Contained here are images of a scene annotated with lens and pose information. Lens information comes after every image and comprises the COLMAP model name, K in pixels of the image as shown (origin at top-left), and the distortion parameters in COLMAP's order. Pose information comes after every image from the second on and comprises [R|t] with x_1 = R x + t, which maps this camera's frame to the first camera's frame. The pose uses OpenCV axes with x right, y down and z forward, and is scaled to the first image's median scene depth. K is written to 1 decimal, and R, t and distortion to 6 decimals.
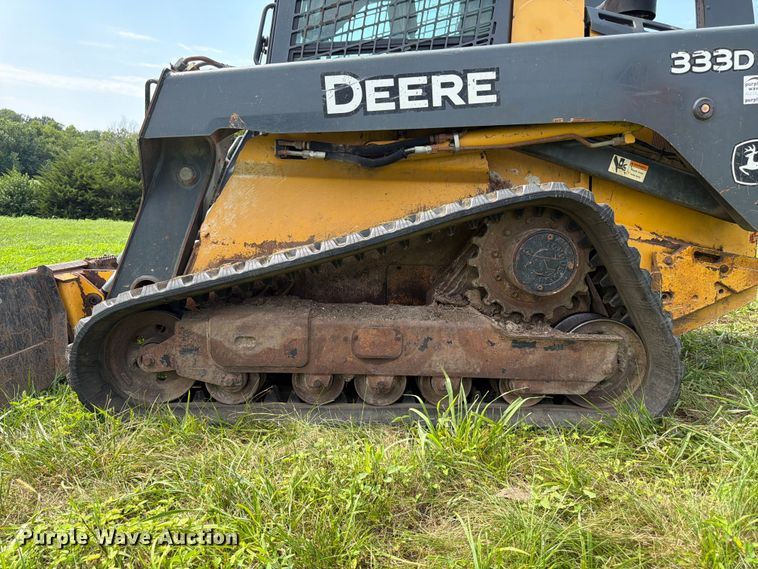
lens RADIAL K [[561.3, 0, 381.7], [0, 561.3, 303.5], [0, 0, 1]] dist [0.045471, -0.065179]
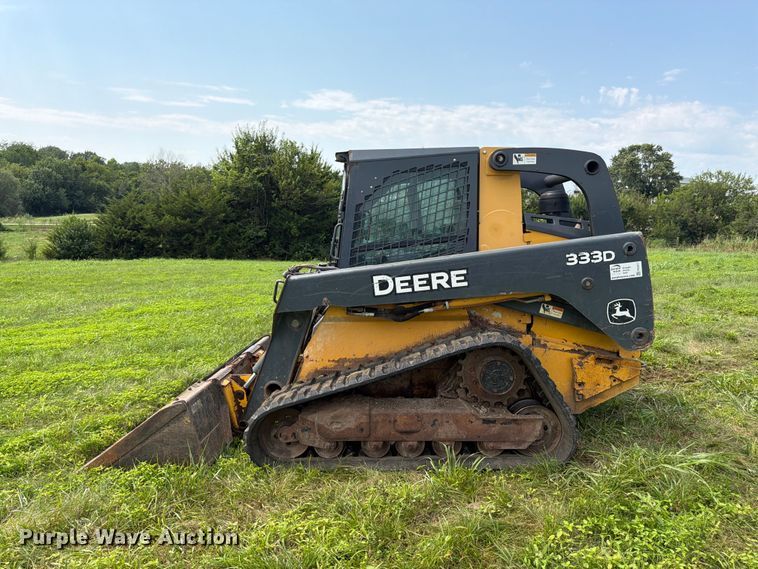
lens RADIAL K [[612.9, 0, 376.1], [0, 612.9, 282.6], [0, 0, 1]] dist [0.153954, -0.384182]
pose [[0.996943, -0.041323, -0.066304, 0.041508], [0.039645, 0.998865, -0.026417, -0.326897], [0.067320, 0.023707, 0.997450, -0.987918]]
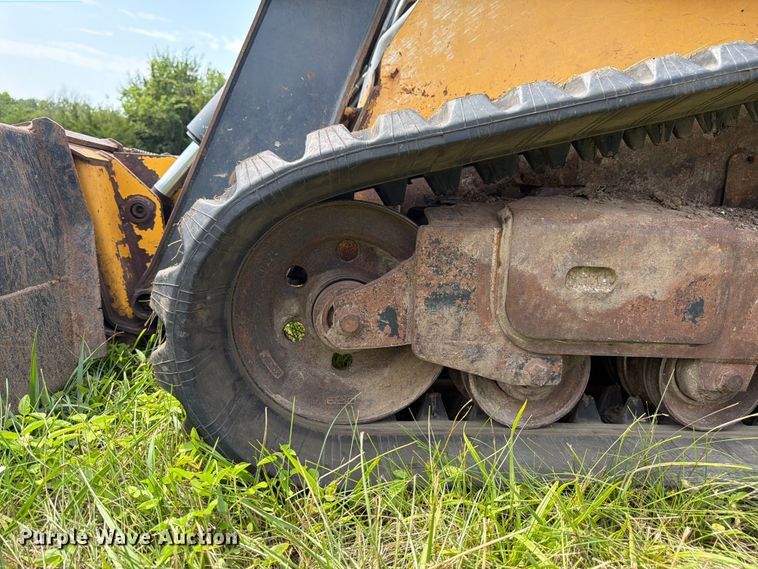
lens RADIAL K [[540.2, 0, 351.6], [0, 540.2, 304.9], [0, 0, 1]] dist [0.002485, 0.000276]
pose [[0.996556, 0.019846, 0.080512, -0.427734], [-0.021058, 0.999677, 0.014242, 0.081236], [-0.080204, -0.015888, 0.996652, 0.602933]]
